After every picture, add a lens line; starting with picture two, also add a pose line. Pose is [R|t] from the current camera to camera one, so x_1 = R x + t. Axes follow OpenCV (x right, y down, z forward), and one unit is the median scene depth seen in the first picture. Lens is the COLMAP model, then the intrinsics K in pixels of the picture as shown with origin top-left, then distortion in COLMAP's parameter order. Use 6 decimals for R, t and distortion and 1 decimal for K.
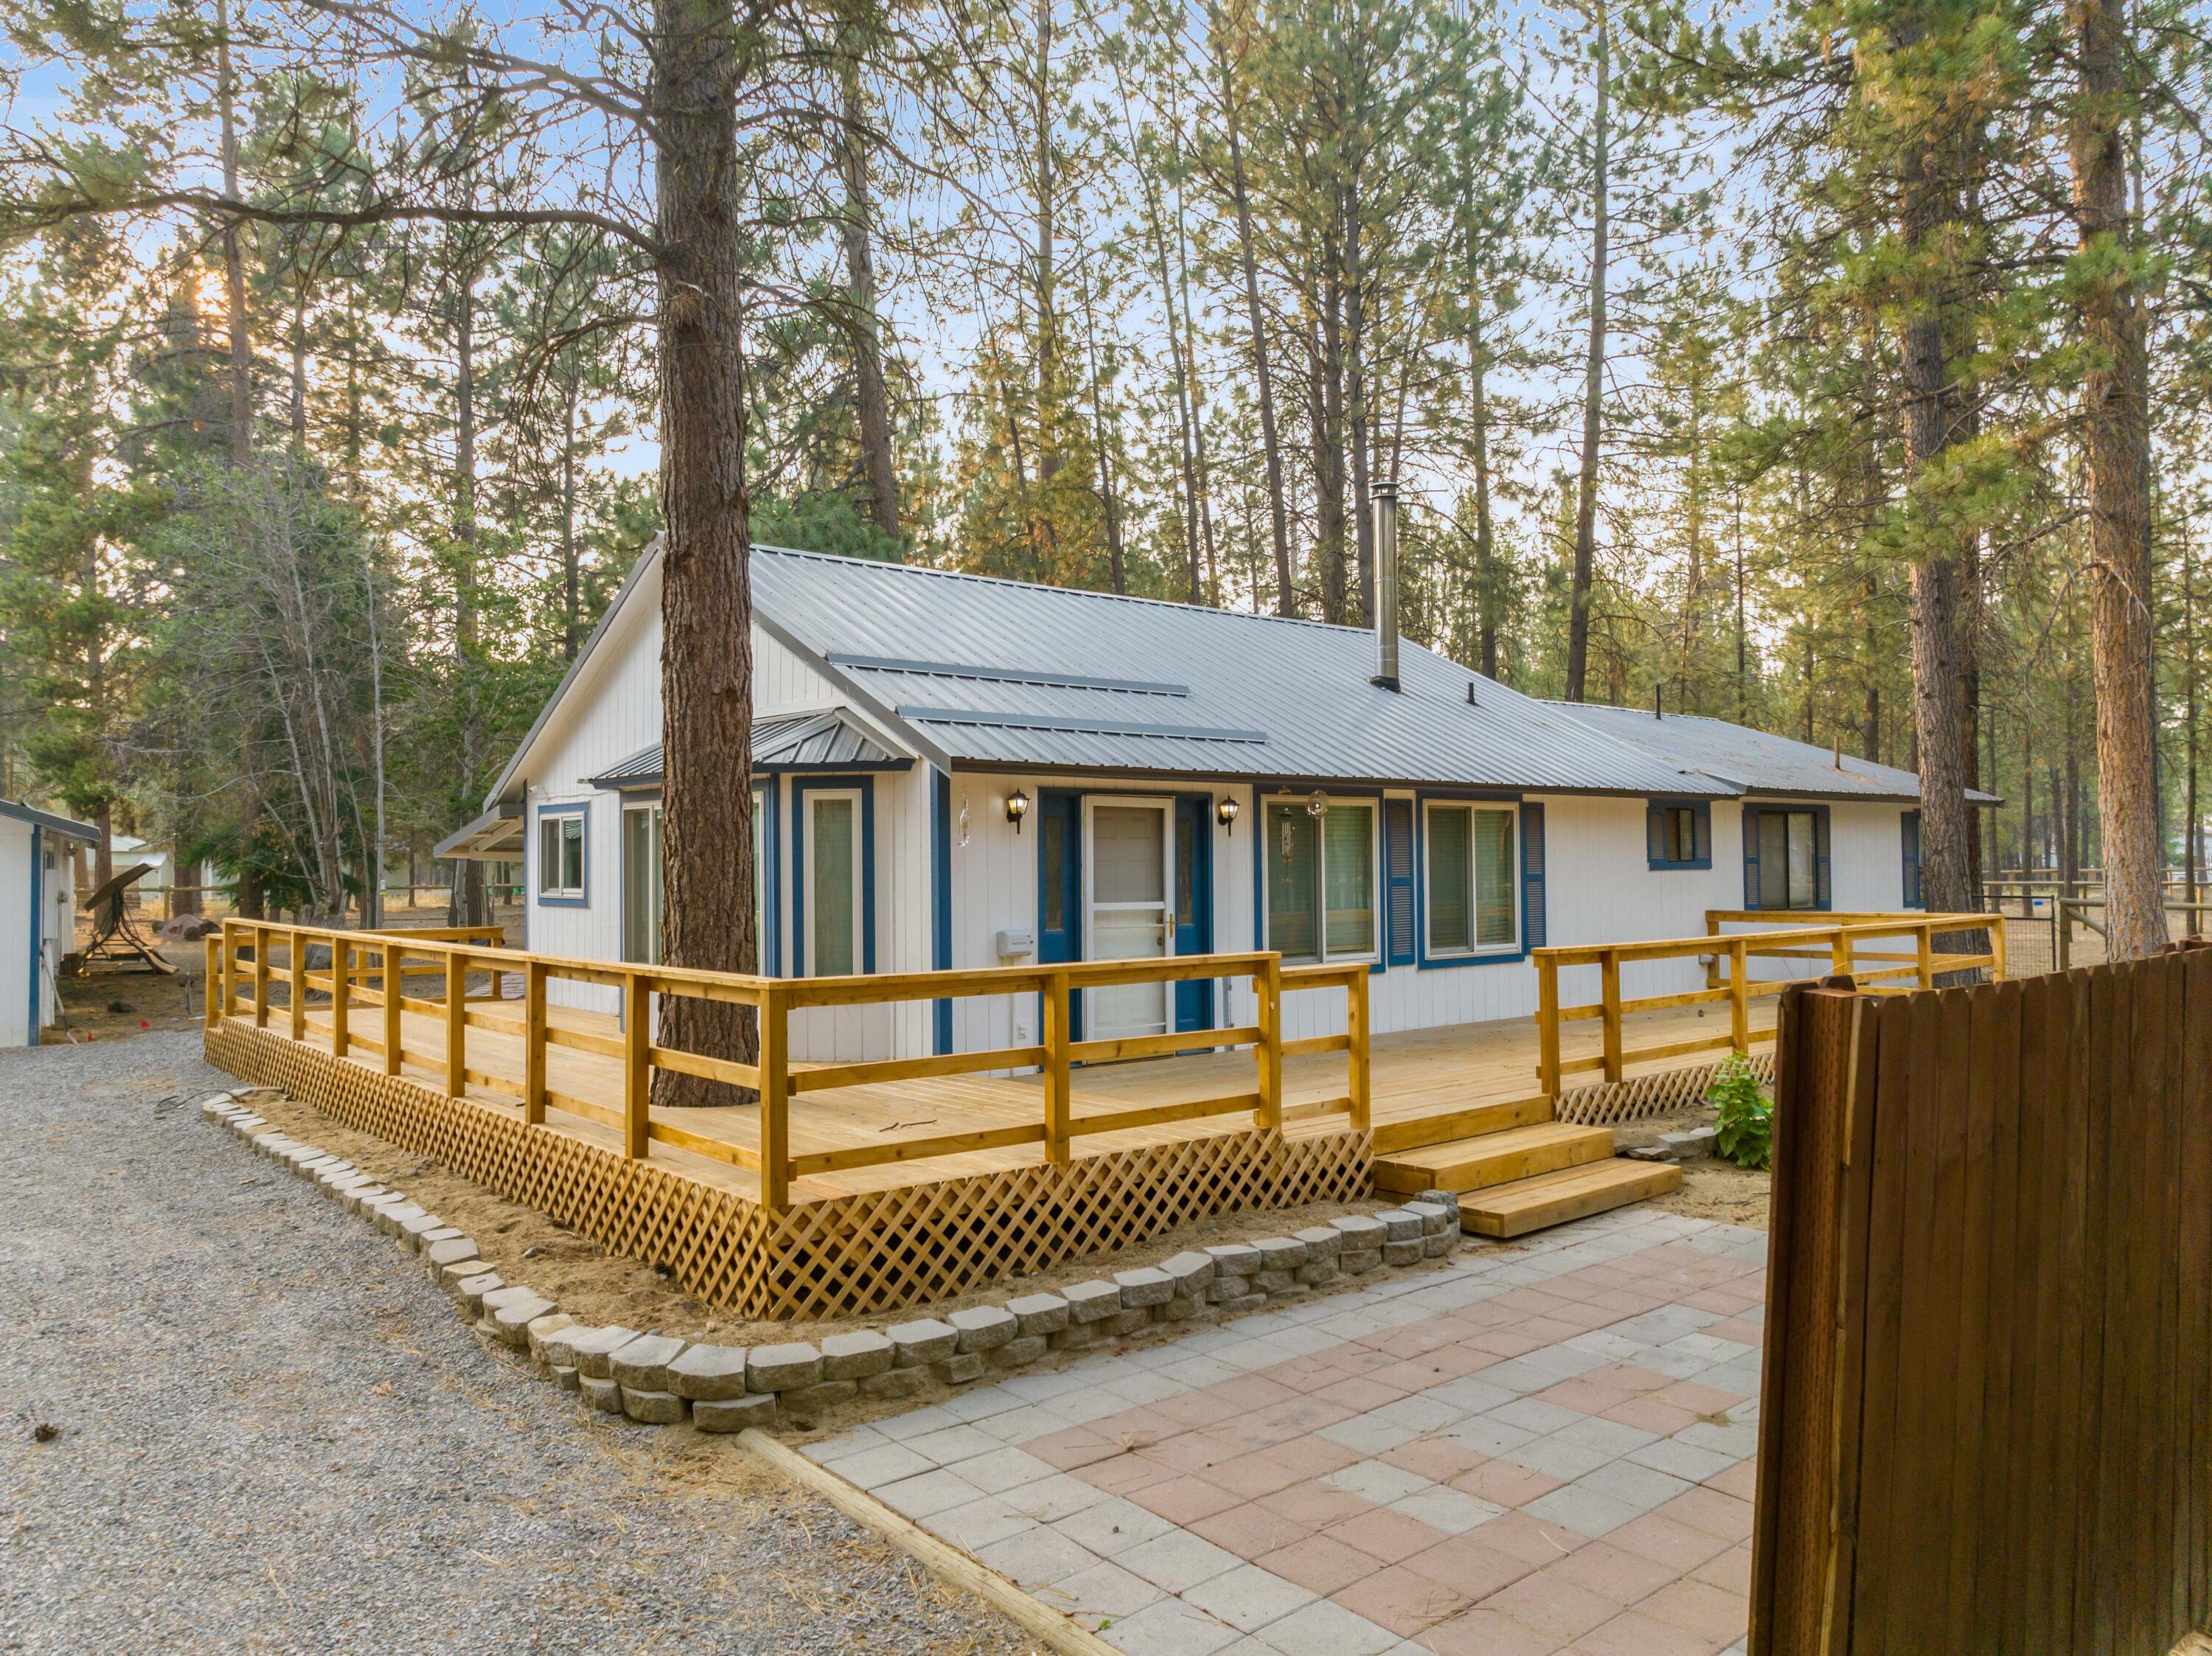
lens RADIAL K [[1533.0, 0, 1108.7], [0, 1533.0, 841.3], [0, 0, 1]] dist [-0.026587, 0.008120]
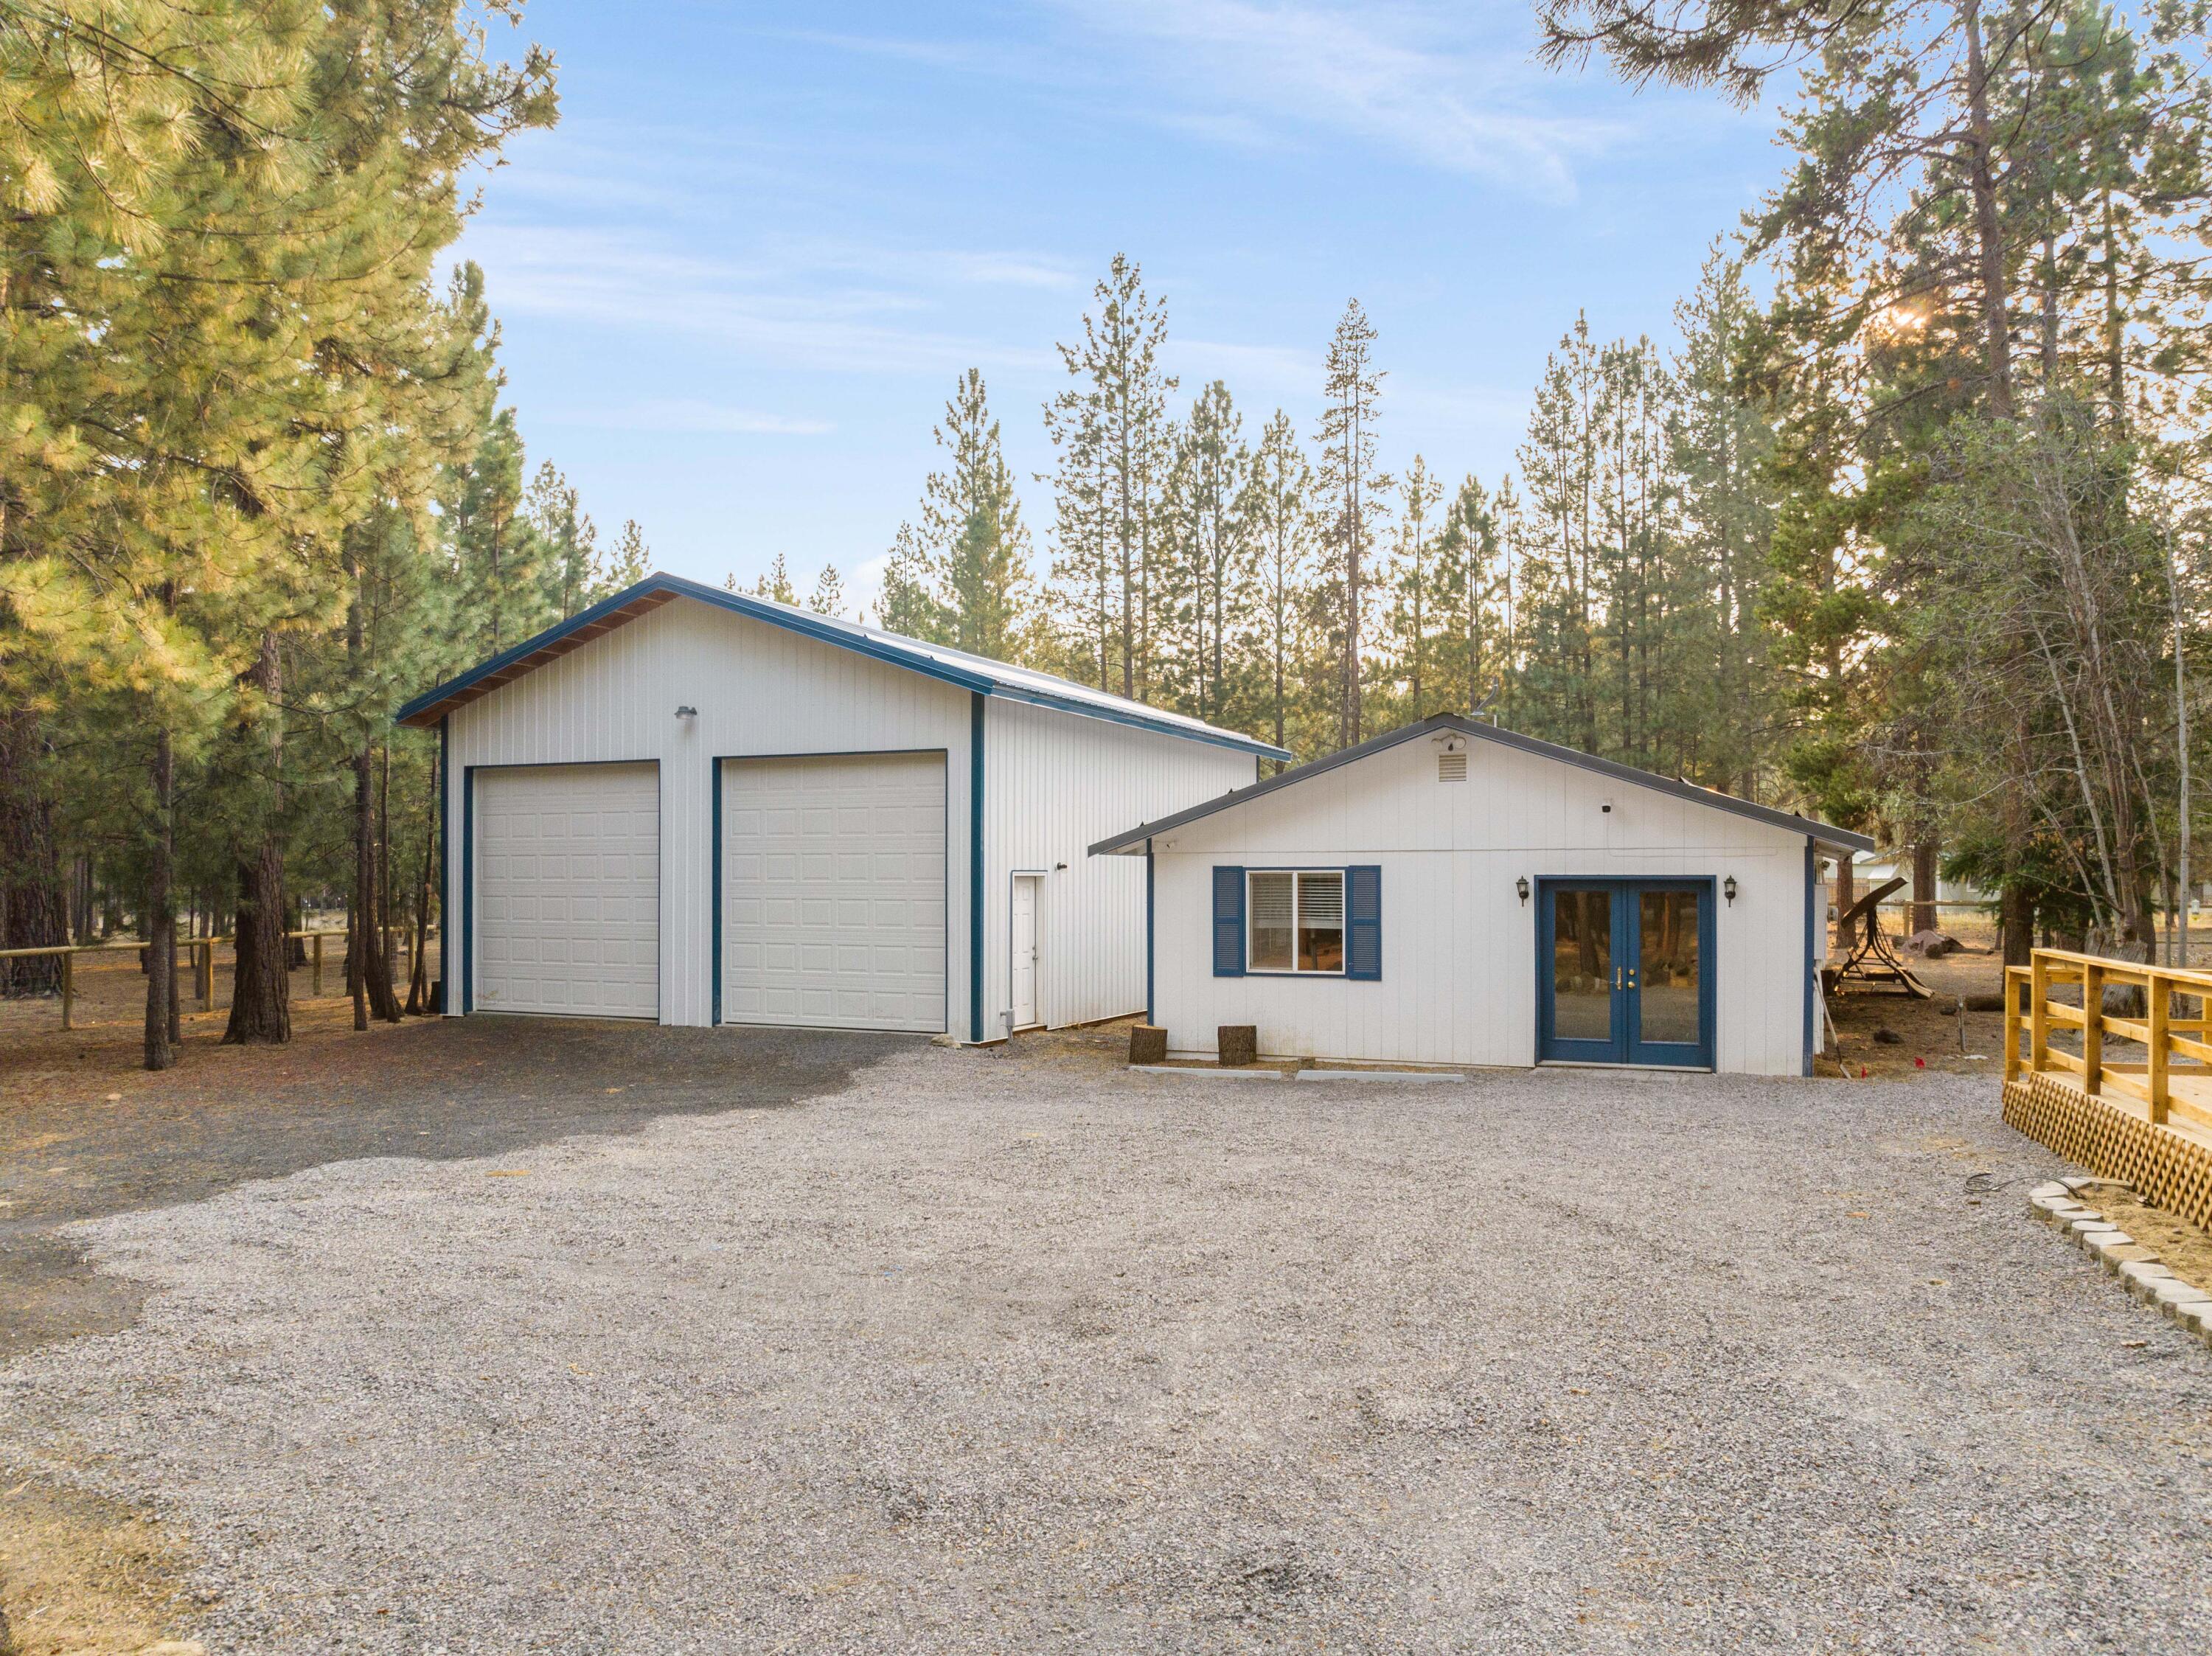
lens RADIAL K [[1533.0, 0, 1107.7], [0, 1533.0, 841.6], [0, 0, 1]] dist [-0.026587, 0.008120]
pose [[0.519969, -0.015639, -0.854042, -0.101235], [0.008527, 0.999878, -0.013119, 0.000791], [0.854143, -0.000461, 0.520038, 0.113953]]
